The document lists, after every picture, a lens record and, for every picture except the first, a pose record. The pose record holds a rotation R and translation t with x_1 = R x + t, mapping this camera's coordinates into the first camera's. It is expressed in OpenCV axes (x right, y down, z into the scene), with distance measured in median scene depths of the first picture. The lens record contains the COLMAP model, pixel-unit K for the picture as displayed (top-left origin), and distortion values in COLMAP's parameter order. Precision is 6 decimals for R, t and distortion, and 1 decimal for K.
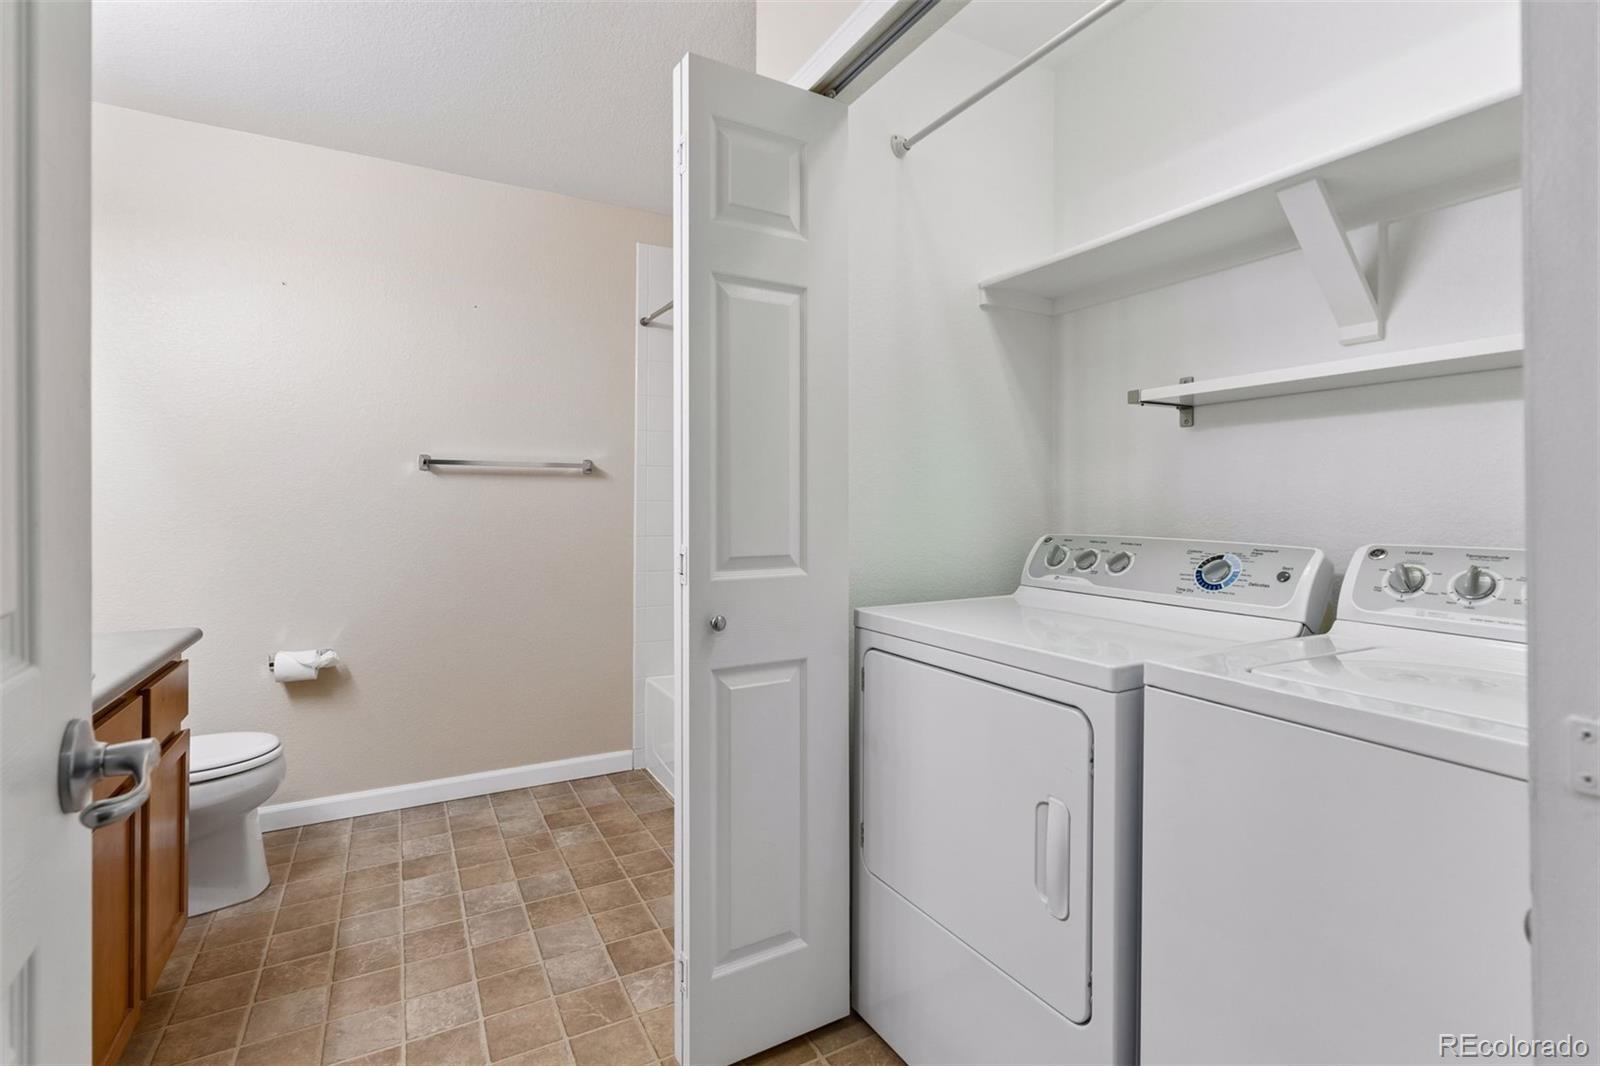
lens RADIAL K [[737.0, 0, 805.5], [0, 737.0, 519.3], [0, 0, 1]] dist [0.001683, 0.000227]
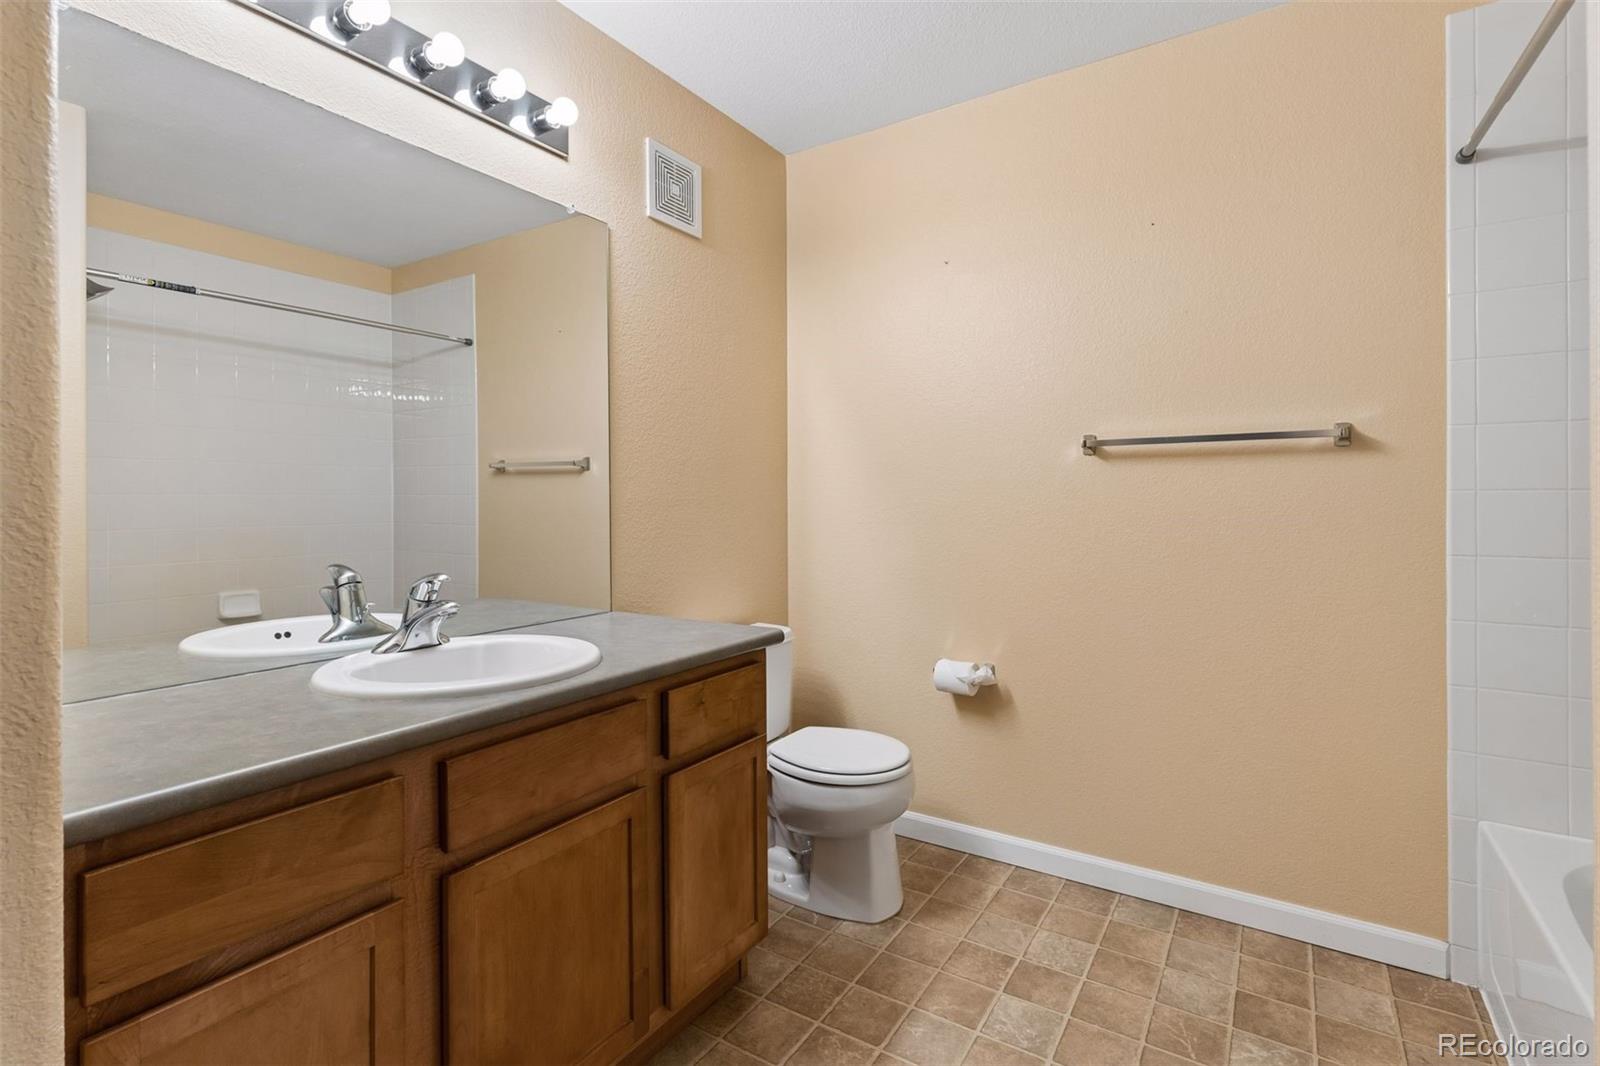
lens RADIAL K [[737.0, 0, 820.3], [0, 737.0, 504.2], [0, 0, 1]] dist [0.001683, 0.000227]
pose [[0.481820, -0.005119, -0.876255, 0.029324], [-0.011952, 0.999852, -0.012413, -0.001889], [0.876189, 0.016454, 0.481687, 0.391773]]
